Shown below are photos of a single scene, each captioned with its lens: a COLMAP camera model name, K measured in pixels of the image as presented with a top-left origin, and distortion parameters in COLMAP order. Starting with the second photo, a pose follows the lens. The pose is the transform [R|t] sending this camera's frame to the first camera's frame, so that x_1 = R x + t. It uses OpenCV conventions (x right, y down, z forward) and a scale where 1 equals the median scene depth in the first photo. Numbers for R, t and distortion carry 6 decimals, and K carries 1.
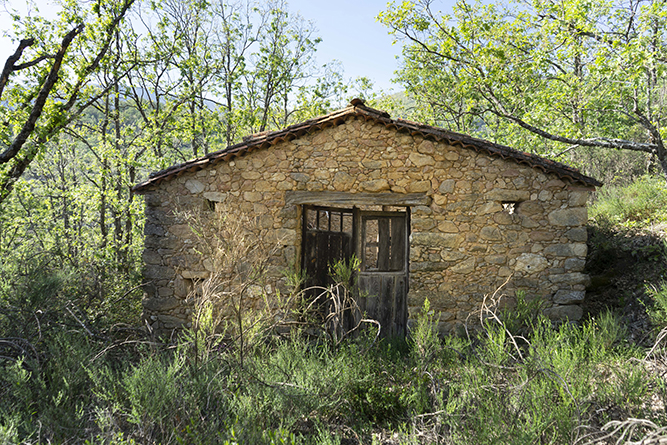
lens RADIAL K [[543.4, 0, 333.5], [0, 543.4, 222.5], [0, 0, 1]] dist [-0.004642, -0.000790]
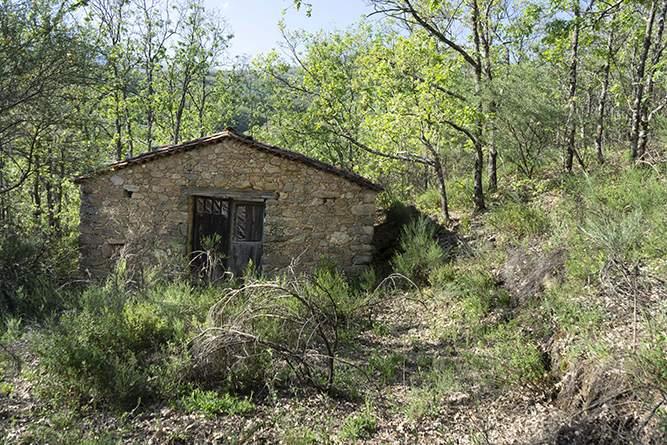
lens RADIAL K [[530.2, 0, 333.5], [0, 530.2, 222.5], [0, 0, 1]] dist [-0.010530, 0.006129]
pose [[0.990556, 0.020498, 0.135565, 0.129088], [-0.029674, 0.997377, 0.066018, -0.066997], [-0.133856, -0.069417, 0.988566, -0.485753]]
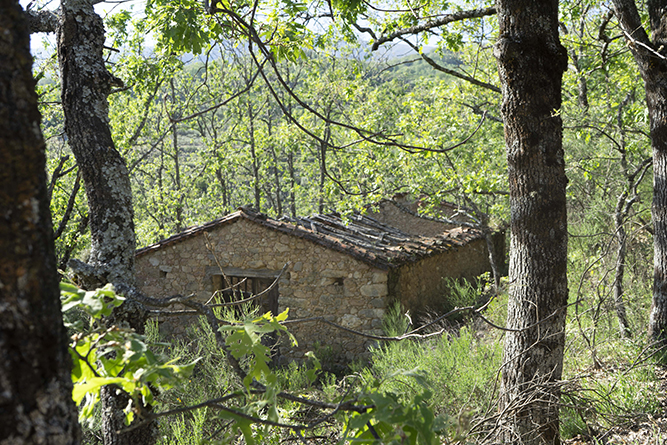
lens RADIAL K [[679.2, 0, 333.5], [0, 679.2, 222.5], [0, 0, 1]] dist [0.010330, 0.006454]
pose [[0.955791, -0.013008, -0.293759, 0.806947], [0.027091, 0.998667, 0.043924, -0.252491], [0.292796, -0.049941, 0.954870, -0.683012]]
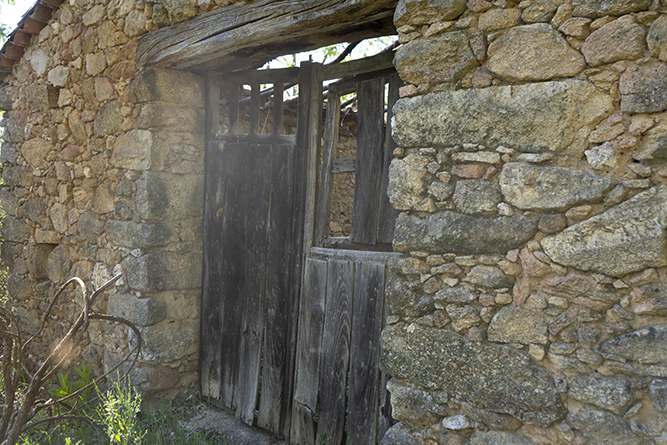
lens RADIAL K [[530.2, 0, 333.5], [0, 530.2, 222.5], [0, 0, 1]] dist [-0.010530, 0.006129]
pose [[0.845756, 0.024328, -0.533014, 0.249090], [-0.010631, 0.999530, 0.028751, 0.067935], [0.533463, -0.018649, 0.845618, 0.748396]]
